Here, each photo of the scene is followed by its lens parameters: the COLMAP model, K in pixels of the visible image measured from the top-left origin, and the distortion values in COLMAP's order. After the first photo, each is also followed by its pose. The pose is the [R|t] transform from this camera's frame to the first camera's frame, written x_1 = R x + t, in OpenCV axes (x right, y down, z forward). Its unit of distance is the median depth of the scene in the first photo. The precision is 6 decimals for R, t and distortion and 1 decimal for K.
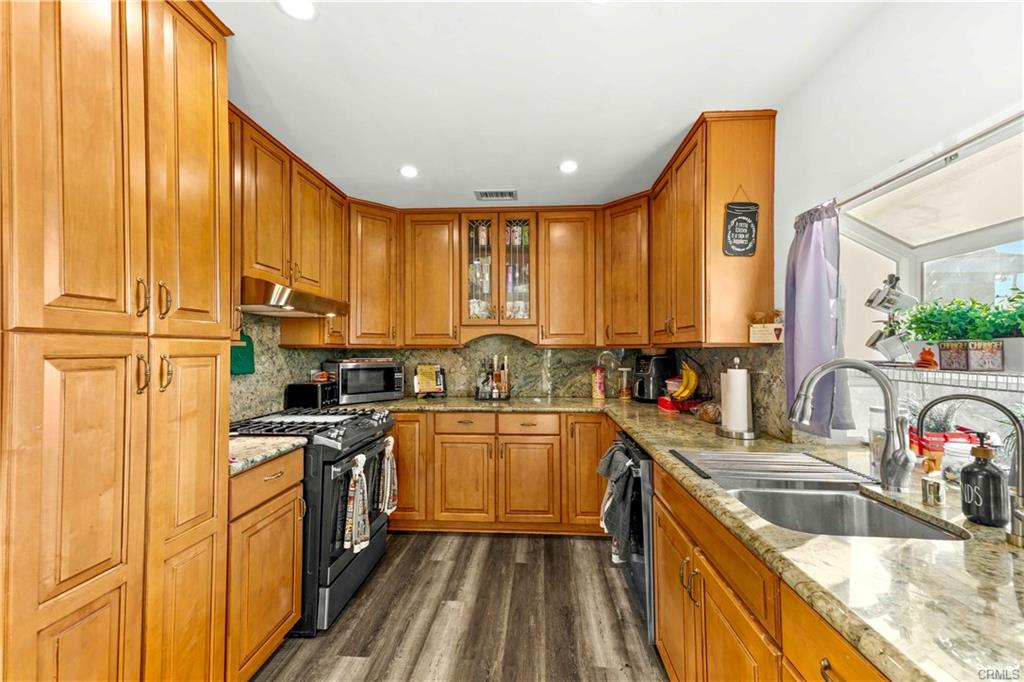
lens RADIAL K [[412.9, 0, 509.0], [0, 412.9, 343.5], [0, 0, 1]] dist [0.031753, 0.000504]
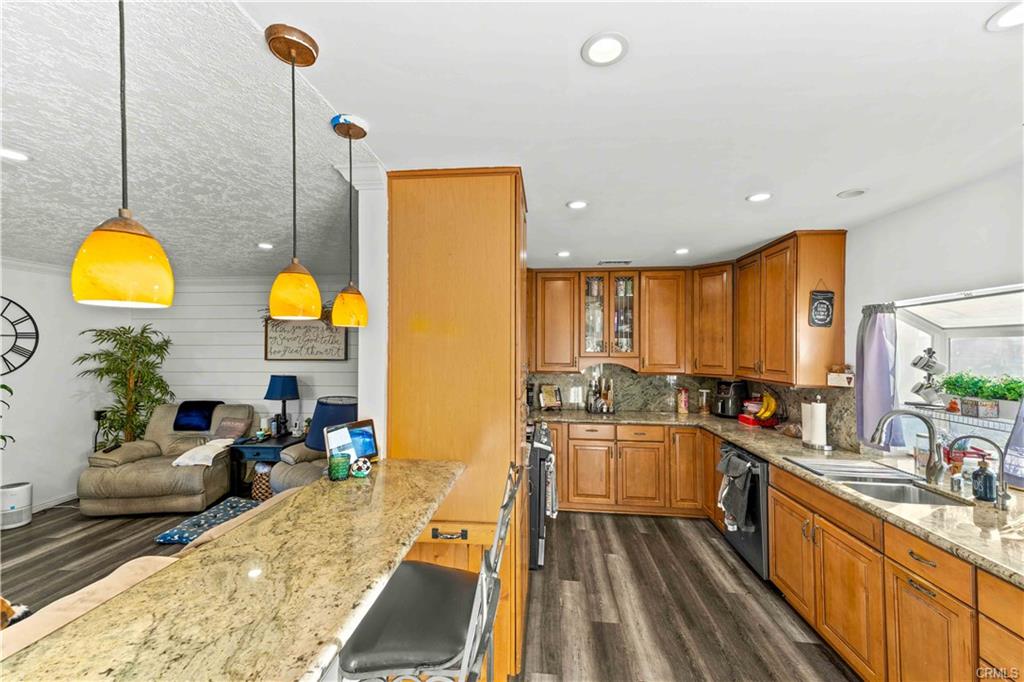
lens RADIAL K [[412.9, 0, 499.6], [0, 412.9, 344.3], [0, 0, 1]] dist [0.031753, 0.000504]
pose [[0.999485, 0.002980, -0.031963, -0.544894], [-0.002615, 0.999931, 0.011462, -0.161655], [0.031995, -0.011372, 0.999423, -0.536513]]
